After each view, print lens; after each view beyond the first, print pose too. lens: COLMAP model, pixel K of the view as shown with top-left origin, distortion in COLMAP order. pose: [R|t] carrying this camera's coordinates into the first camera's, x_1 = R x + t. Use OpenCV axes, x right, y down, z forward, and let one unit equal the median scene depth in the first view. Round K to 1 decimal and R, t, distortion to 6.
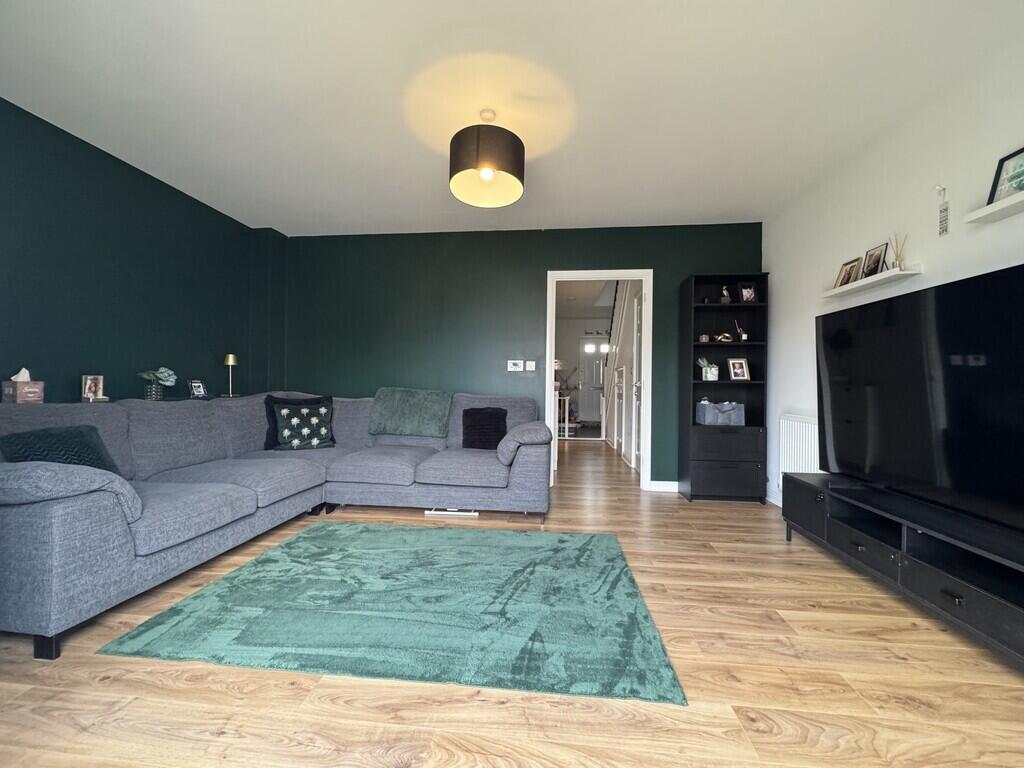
lens RADIAL K [[423.1, 0, 513.1], [0, 423.1, 385.6], [0, 0, 1]] dist [-0.000181, 0.000012]
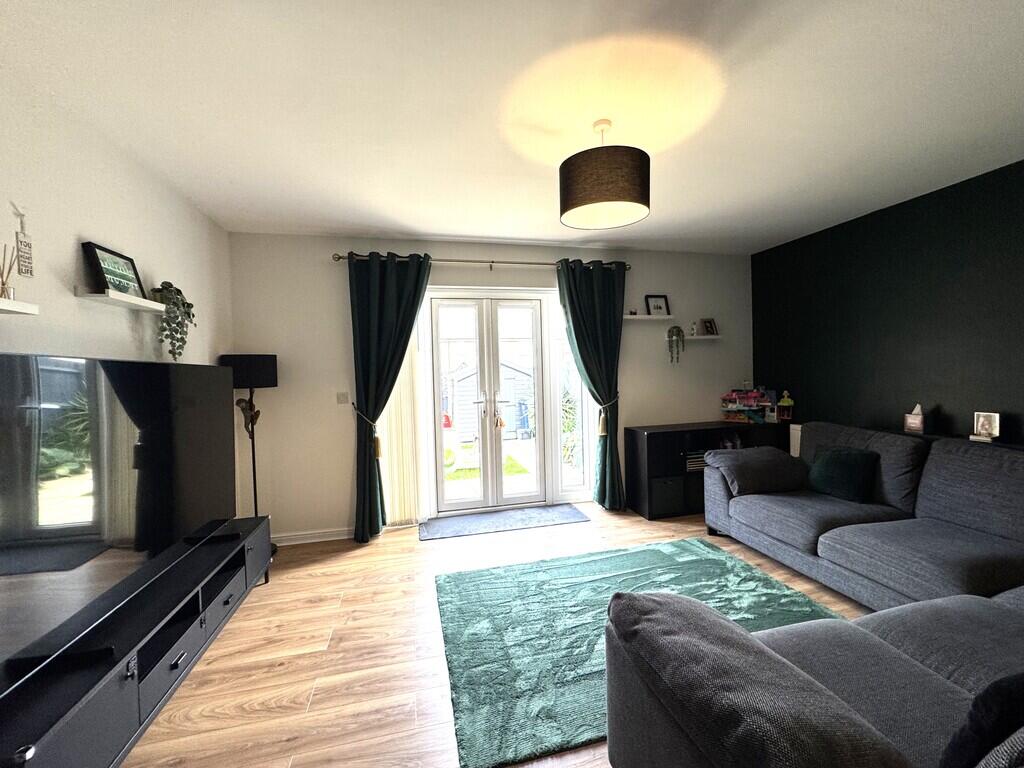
lens RADIAL K [[423.1, 0, 515.7], [0, 423.1, 383.8], [0, 0, 1]] dist [-0.000181, 0.000012]
pose [[-0.944469, 0.024097, -0.327716, 0.510084], [0.018349, 0.999619, 0.020618, -0.191179], [0.328088, 0.013460, -0.944551, 2.274605]]
